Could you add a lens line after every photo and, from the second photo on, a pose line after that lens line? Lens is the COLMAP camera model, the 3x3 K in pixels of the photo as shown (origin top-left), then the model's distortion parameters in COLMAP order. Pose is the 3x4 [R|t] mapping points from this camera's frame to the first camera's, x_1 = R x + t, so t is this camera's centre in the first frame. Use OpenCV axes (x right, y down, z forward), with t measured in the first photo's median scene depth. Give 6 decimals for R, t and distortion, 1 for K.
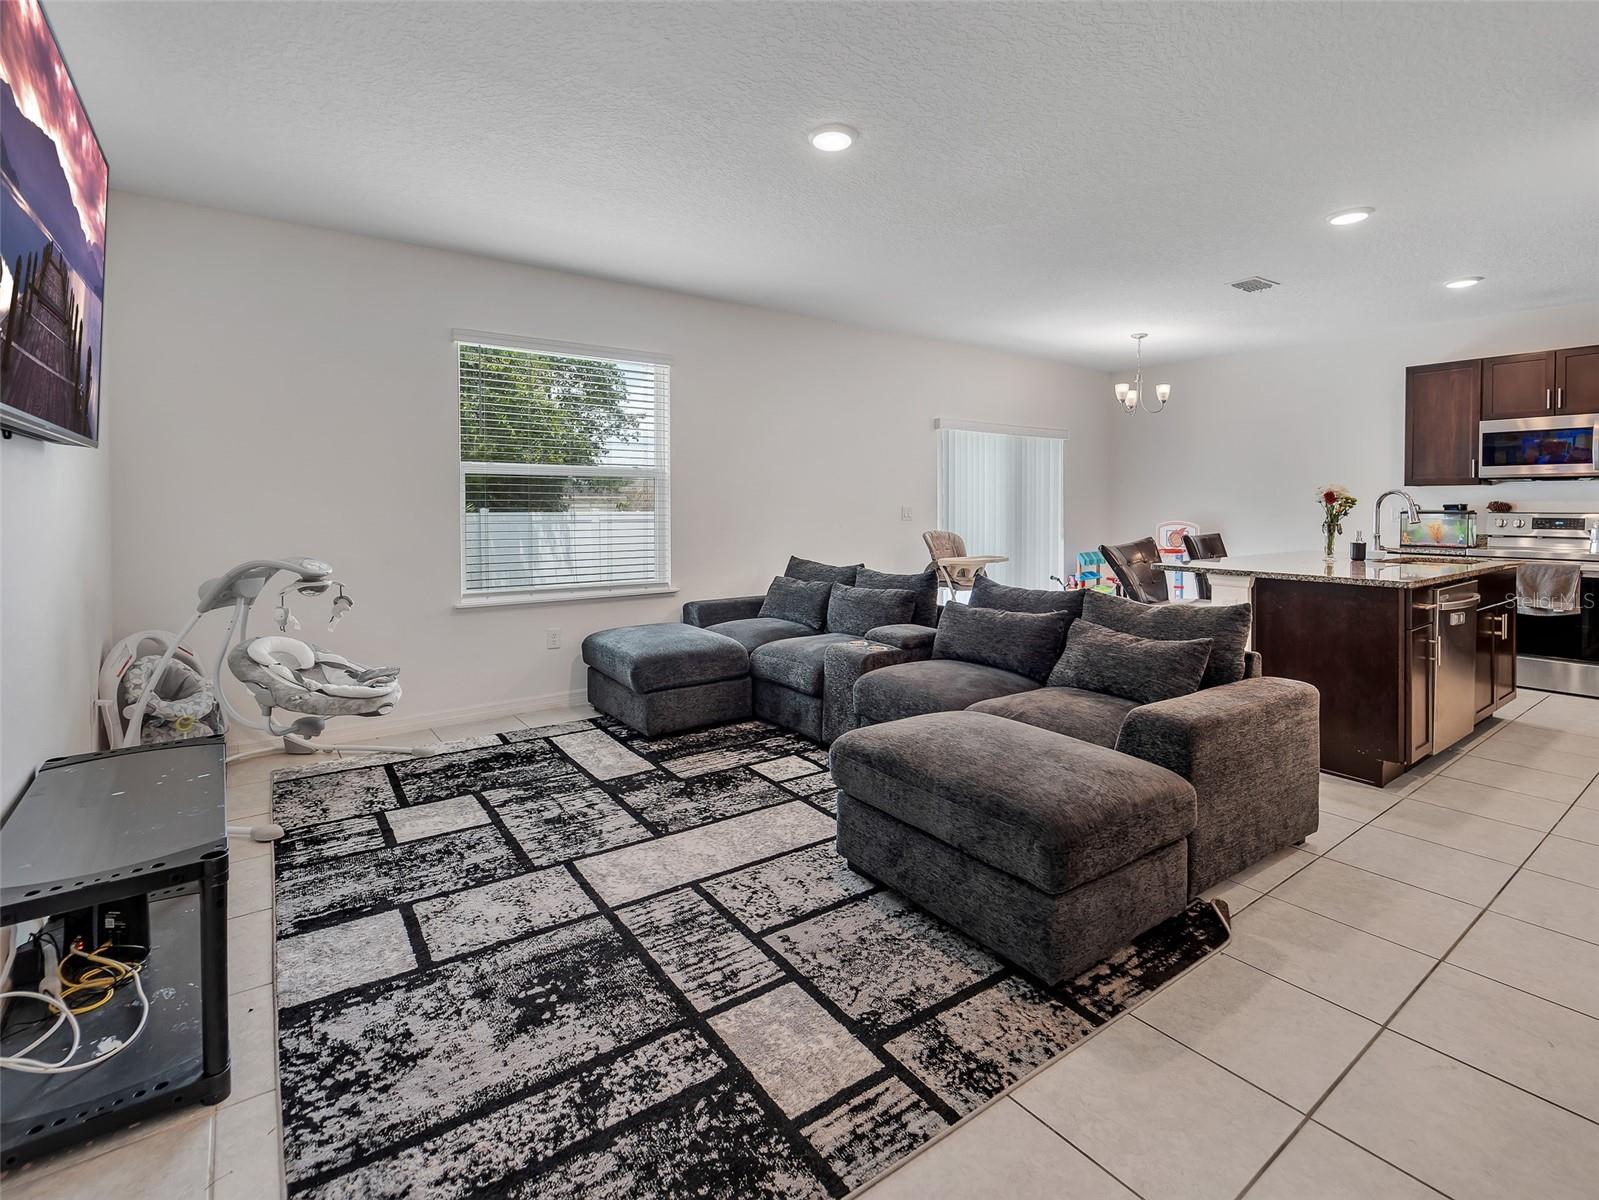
lens RADIAL K [[743.7, 0, 799.5], [0, 743.7, 600.0], [0, 0, 1]] dist [0.001226, -0.009188]
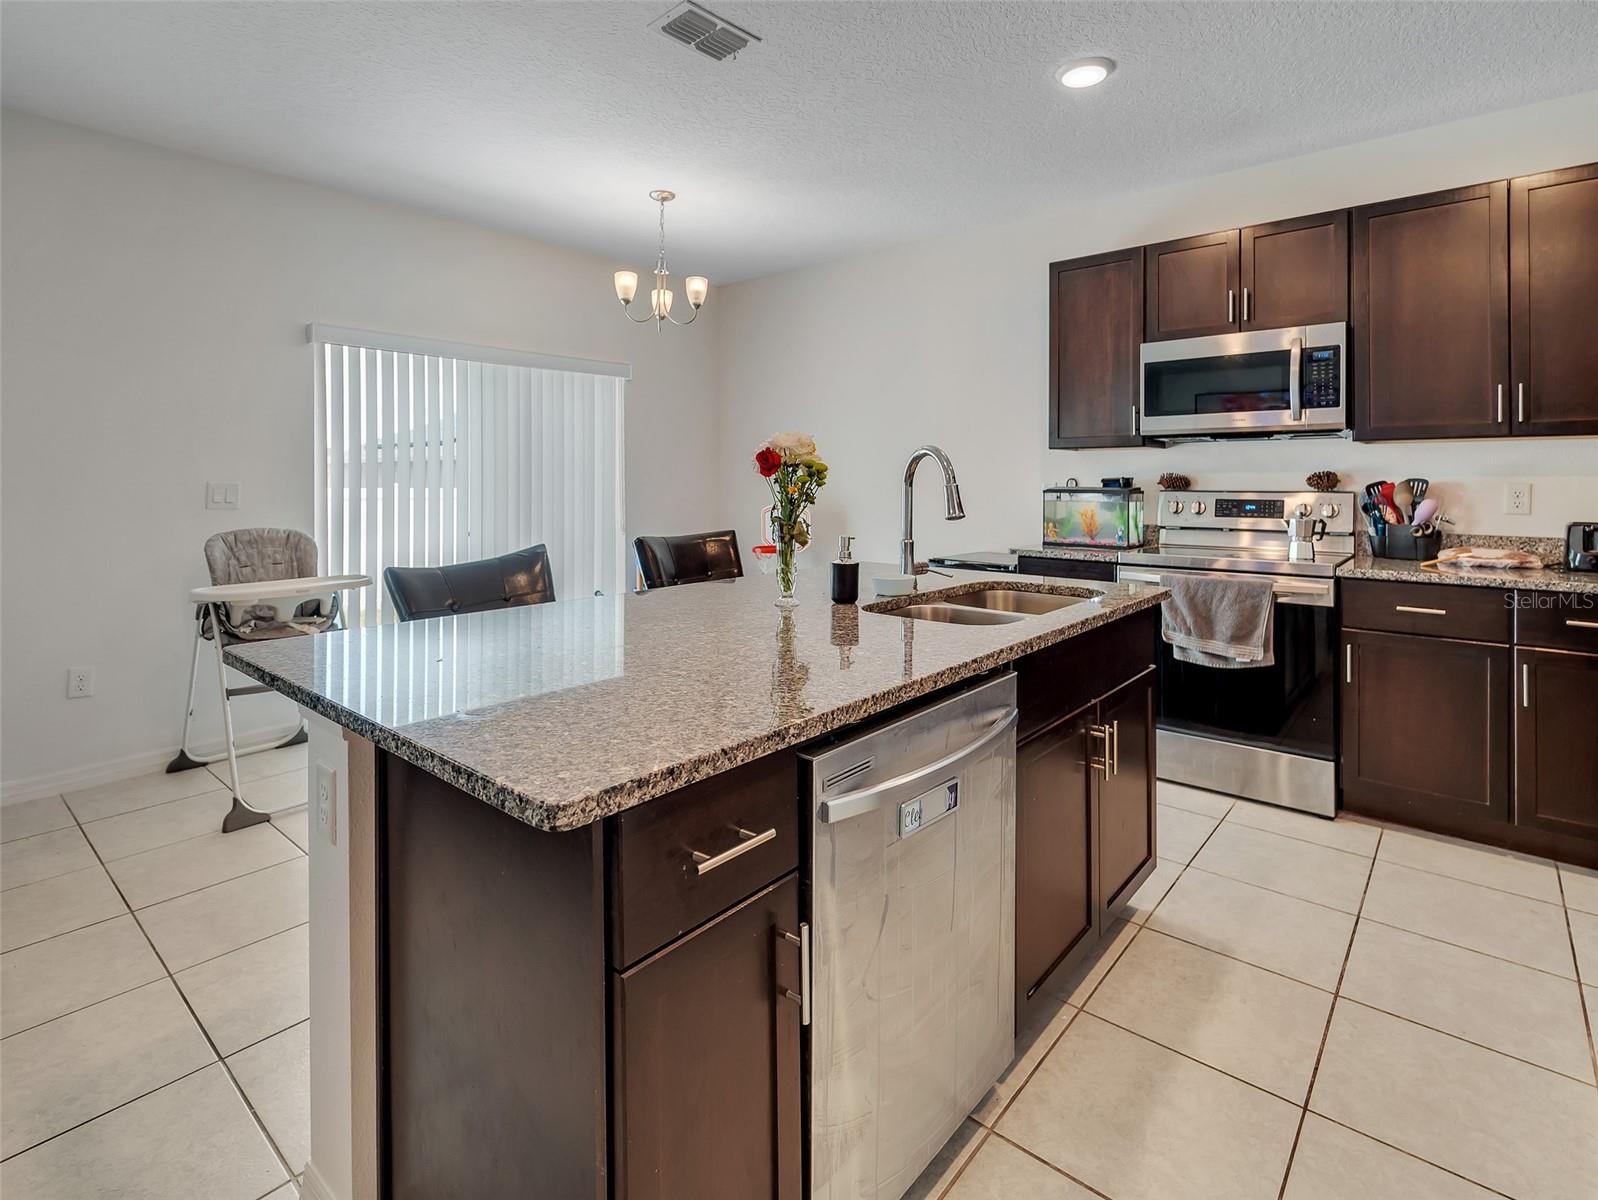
lens RADIAL K [[784.8, 0, 799.0], [0, 784.8, 600.0], [0, 0, 1]] dist [-0.014547, -0.000096]
pose [[0.971738, -0.036974, 0.233150, 0.476624], [0.031140, 0.999104, 0.028652, -0.053944], [-0.234000, -0.020582, 0.972019, 0.420835]]
